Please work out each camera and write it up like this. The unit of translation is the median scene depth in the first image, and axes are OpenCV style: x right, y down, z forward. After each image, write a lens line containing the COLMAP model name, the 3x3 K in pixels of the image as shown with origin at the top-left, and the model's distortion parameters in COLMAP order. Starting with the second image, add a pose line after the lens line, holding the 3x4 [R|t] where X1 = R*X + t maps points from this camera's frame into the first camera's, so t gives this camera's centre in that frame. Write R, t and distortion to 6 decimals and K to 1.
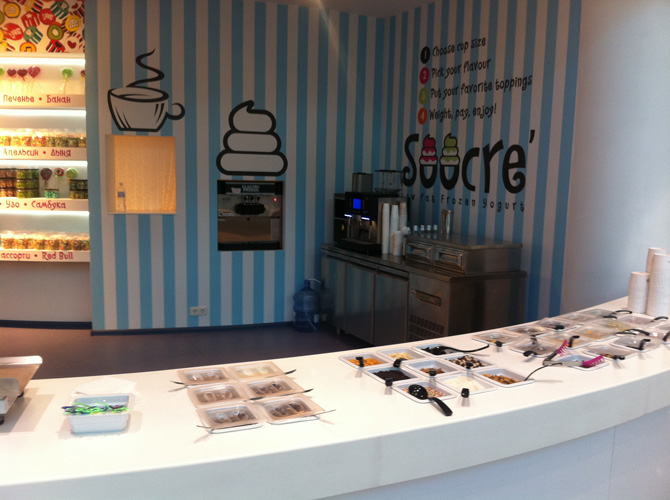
lens RADIAL K [[582.6, 0, 335.0], [0, 582.6, 250.0], [0, 0, 1]] dist [0.013791, -0.143372]
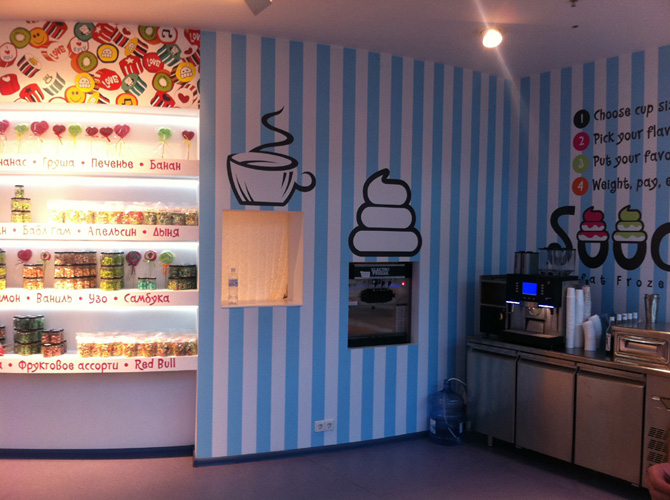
lens RADIAL K [[582.6, 0, 335.0], [0, 582.6, 250.0], [0, 0, 1]] dist [0.013791, -0.143372]
pose [[0.993957, -0.015569, 0.108658, -0.321917], [0.028067, 0.993032, -0.114456, -0.045310], [-0.106119, 0.116814, 0.987468, 0.189342]]
